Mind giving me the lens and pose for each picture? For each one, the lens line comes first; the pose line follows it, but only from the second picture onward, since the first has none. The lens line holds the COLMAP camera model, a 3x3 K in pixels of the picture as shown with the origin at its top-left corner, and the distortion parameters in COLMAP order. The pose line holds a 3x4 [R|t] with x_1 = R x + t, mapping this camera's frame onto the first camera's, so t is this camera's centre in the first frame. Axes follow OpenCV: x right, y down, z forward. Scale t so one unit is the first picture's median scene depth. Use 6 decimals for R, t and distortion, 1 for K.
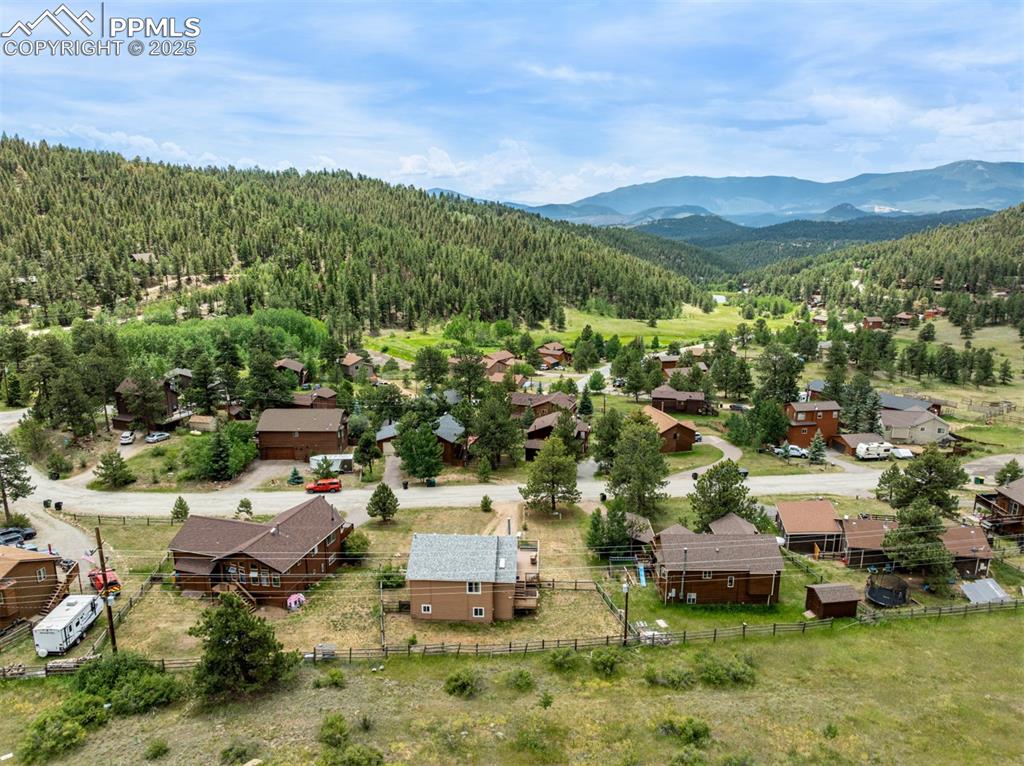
lens RADIAL K [[685.1, 0, 512.0], [0, 685.1, 383.0], [0, 0, 1]] dist [-0.054234, -0.001898]
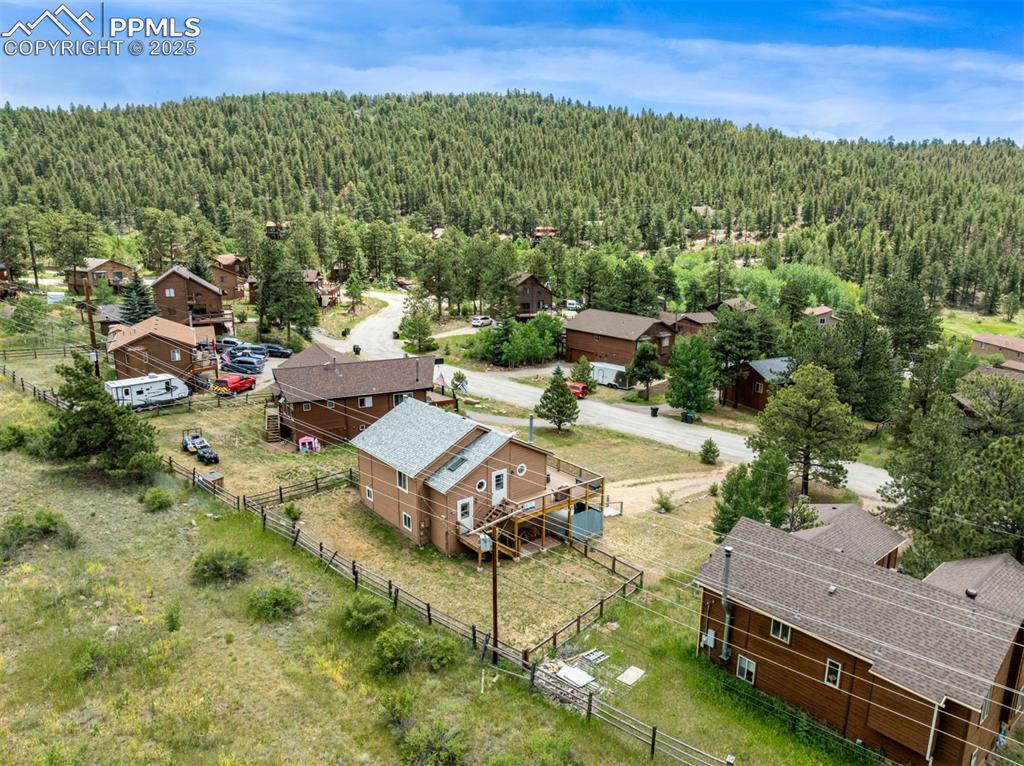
lens RADIAL K [[708.5, 0, 512.0], [0, 708.5, 383.0], [0, 0, 1]] dist [-0.050781, 0.007233]
pose [[0.662388, 0.183057, -0.726452, 0.082330], [-0.171656, 0.980975, 0.090676, 0.021094], [0.729230, 0.064637, 0.681209, 0.100707]]
